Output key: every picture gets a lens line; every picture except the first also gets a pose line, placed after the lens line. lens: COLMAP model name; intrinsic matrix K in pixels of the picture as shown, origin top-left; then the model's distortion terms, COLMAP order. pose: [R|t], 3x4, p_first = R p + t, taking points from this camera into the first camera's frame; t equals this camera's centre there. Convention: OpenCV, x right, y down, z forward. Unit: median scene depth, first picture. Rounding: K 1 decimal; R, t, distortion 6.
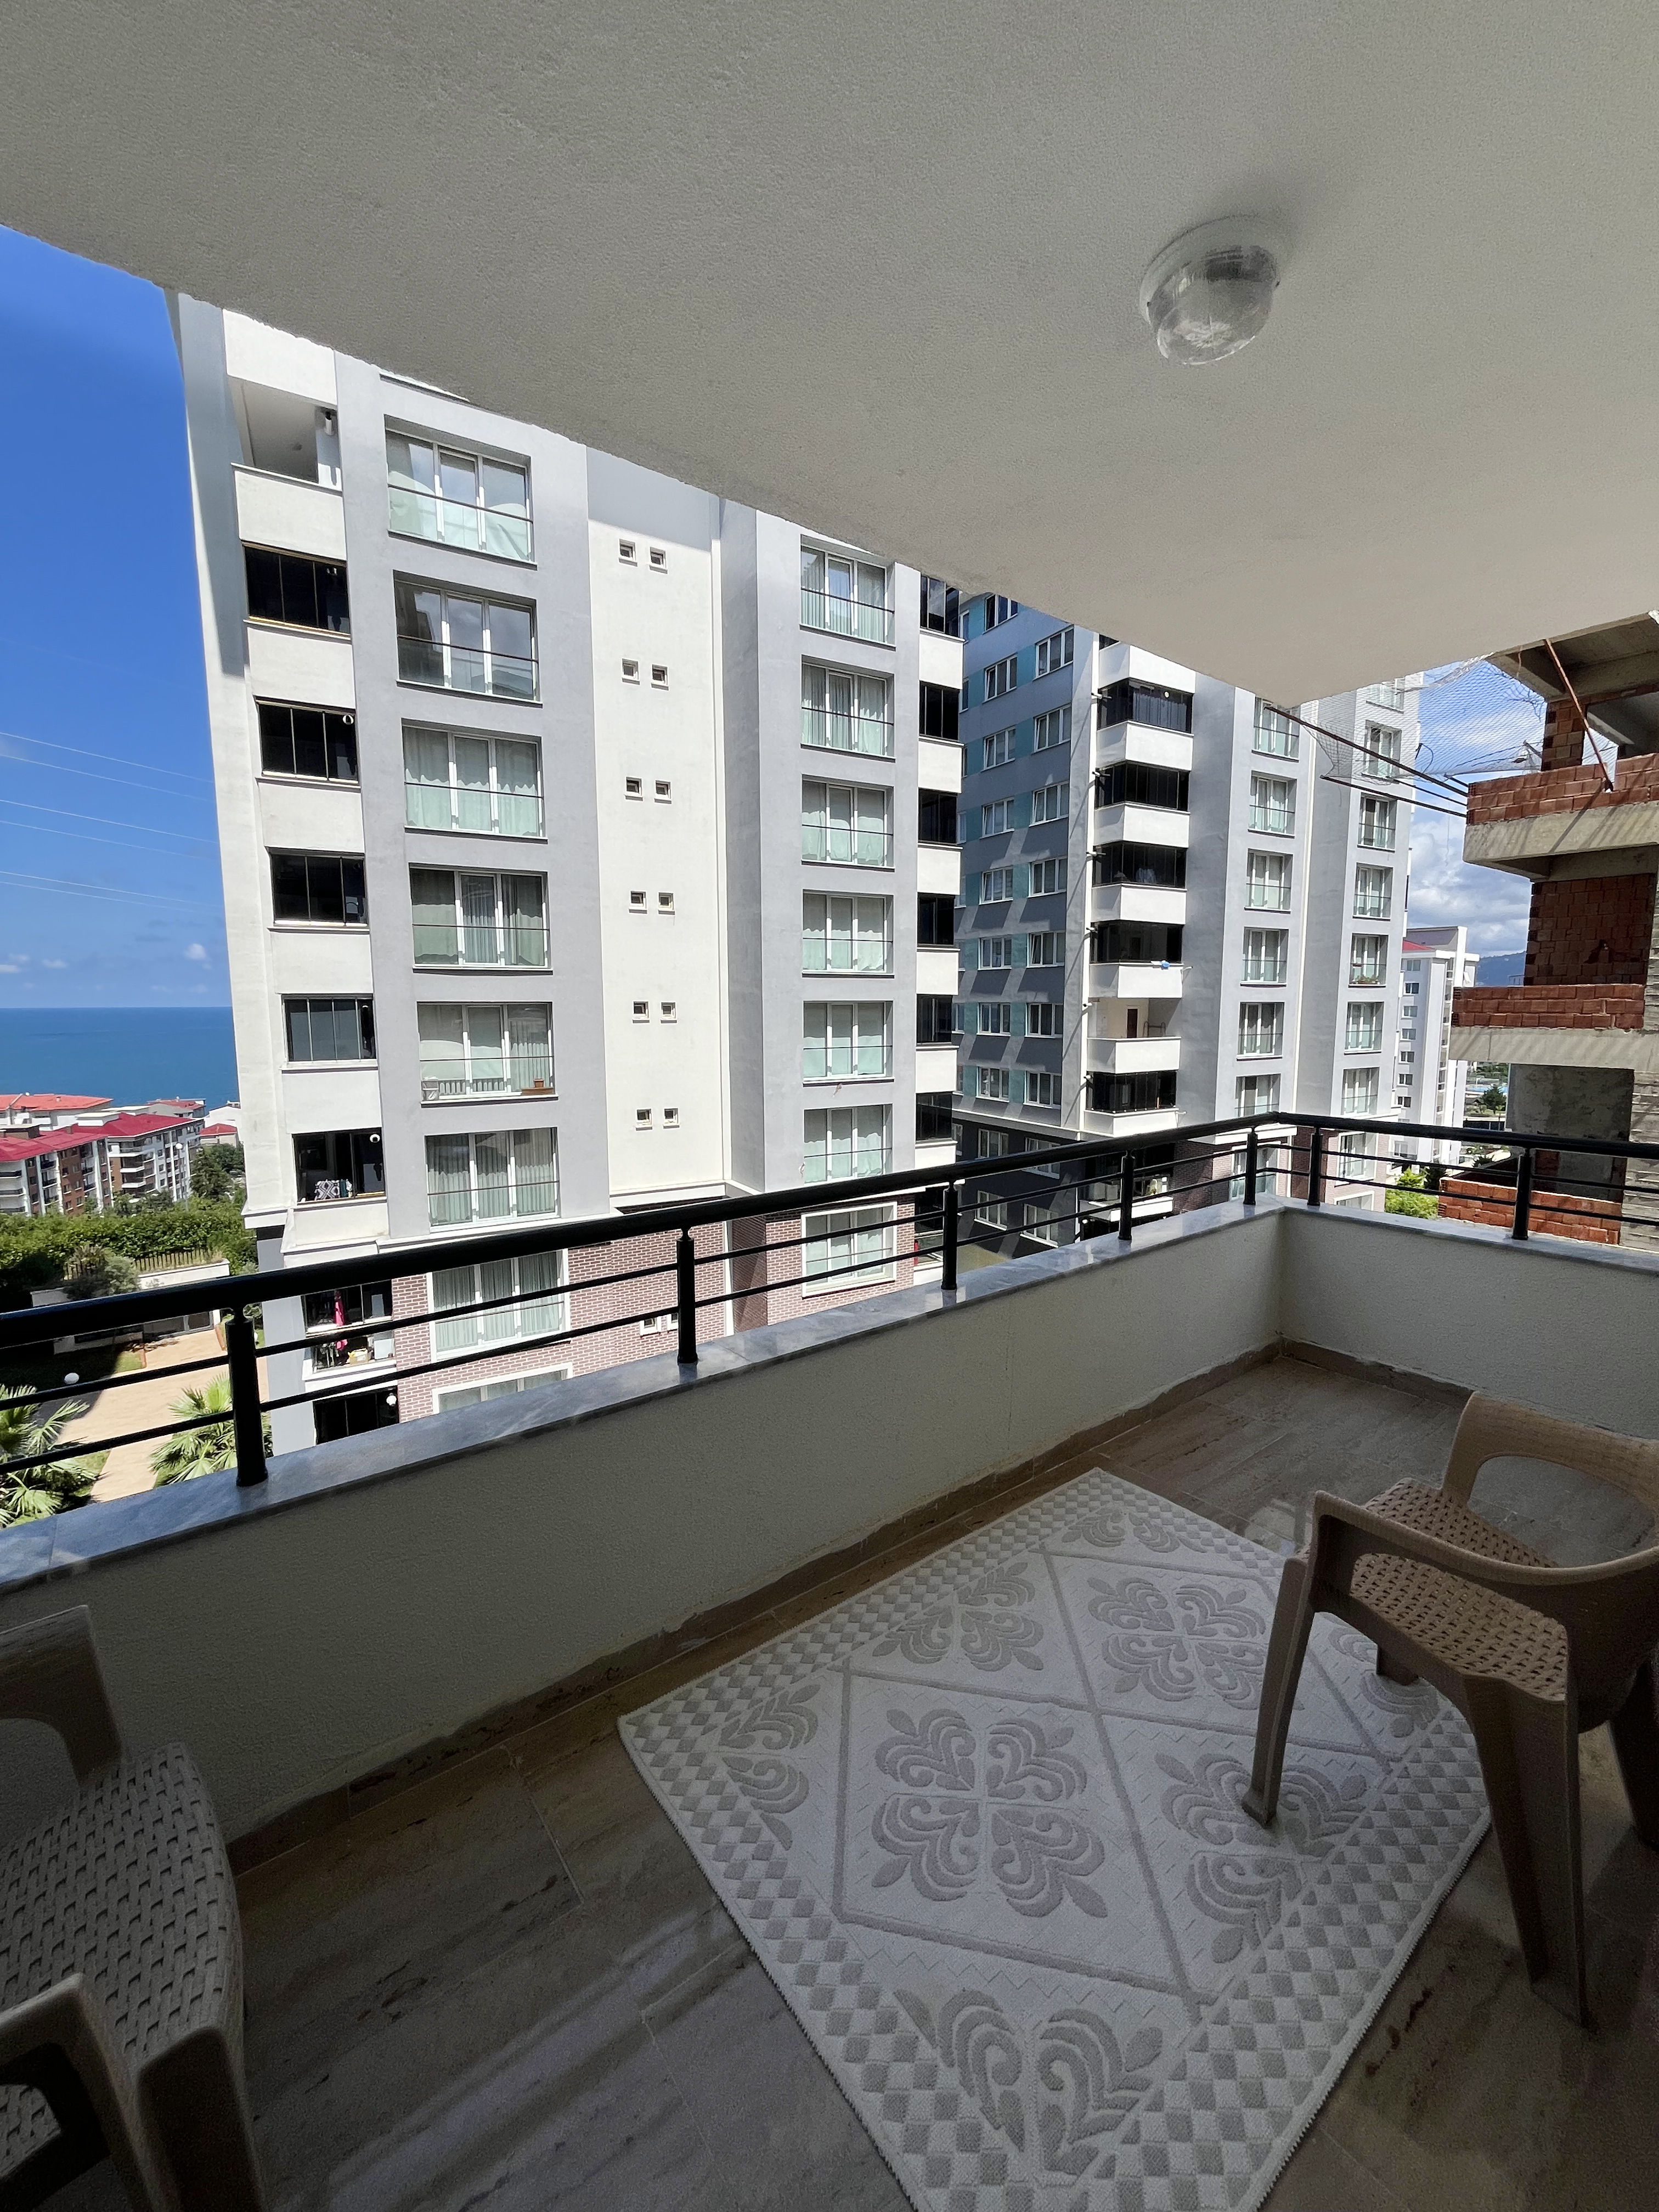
lens RADIAL K [[895.2, 0, 835.9], [0, 895.2, 1104.2], [0, 0, 1]] dist [0.000216, -0.000203]
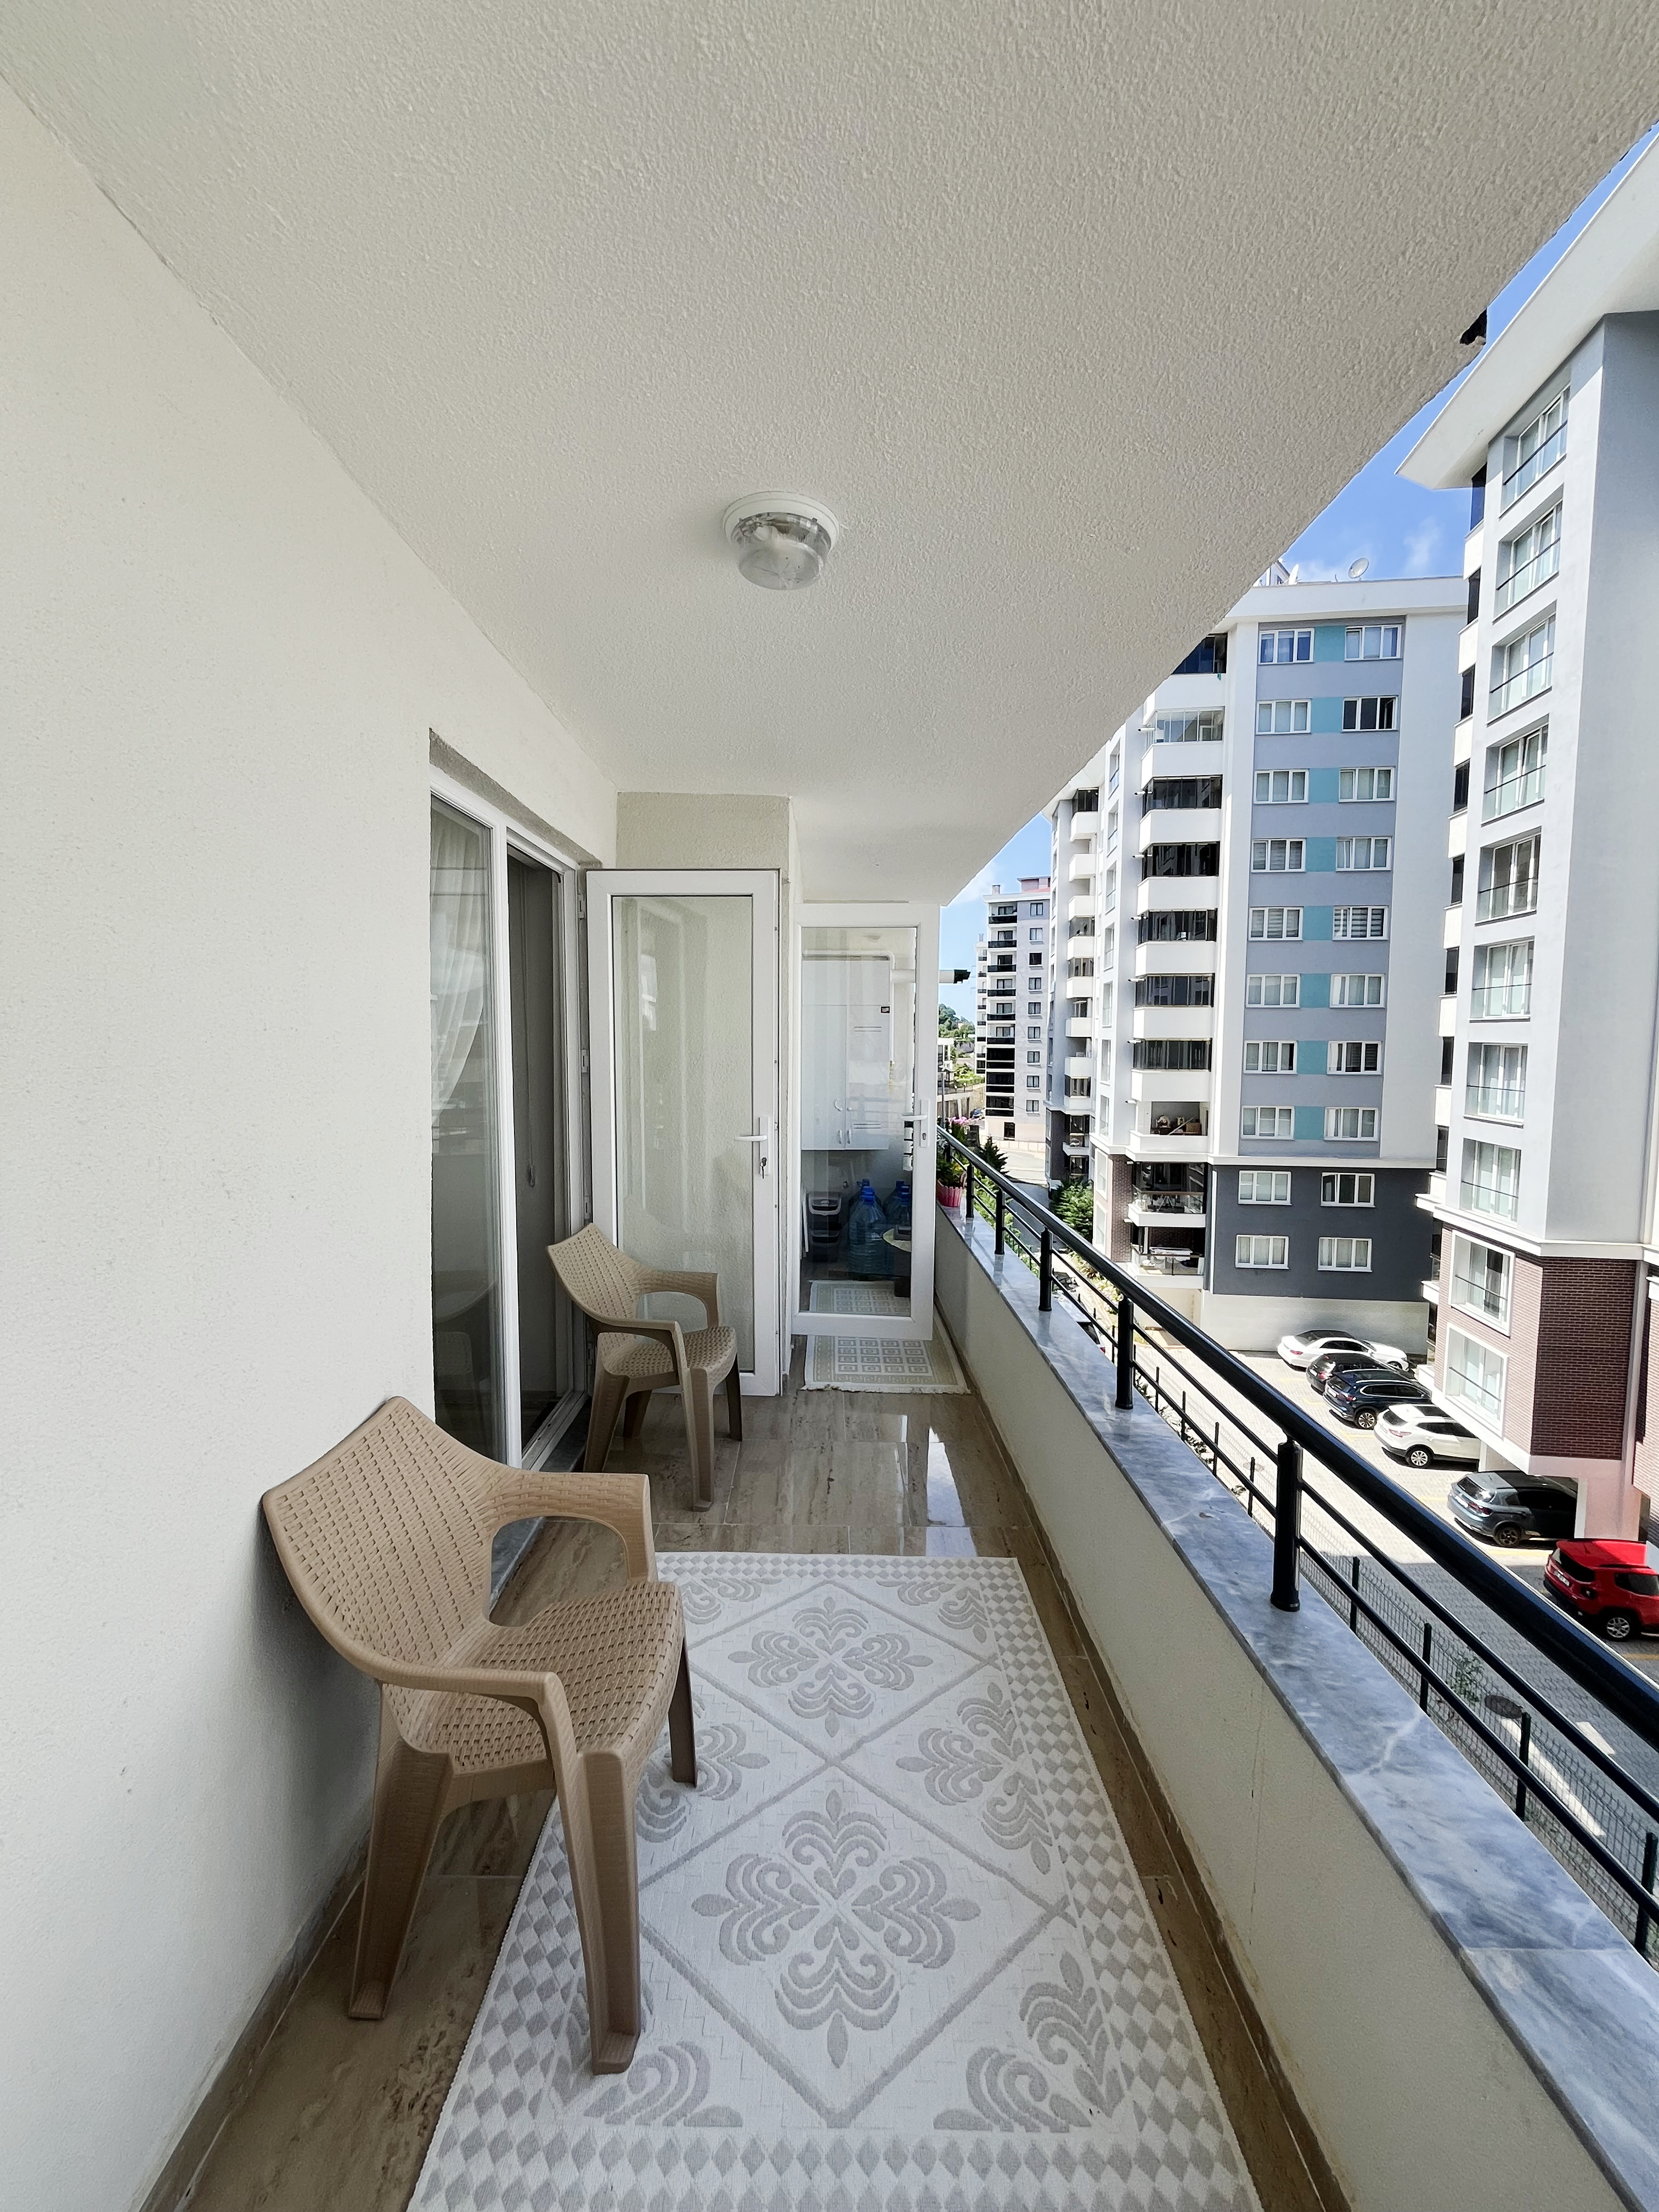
lens RADIAL K [[895.2, 0, 835.9], [0, 895.2, 1104.2], [0, 0, 1]] dist [0.000216, -0.000203]
pose [[-0.599212, 0.068188, -0.797681, 1.038056], [-0.087315, 0.984857, 0.149779, -0.260444], [0.795815, 0.159399, -0.584184, 1.423814]]
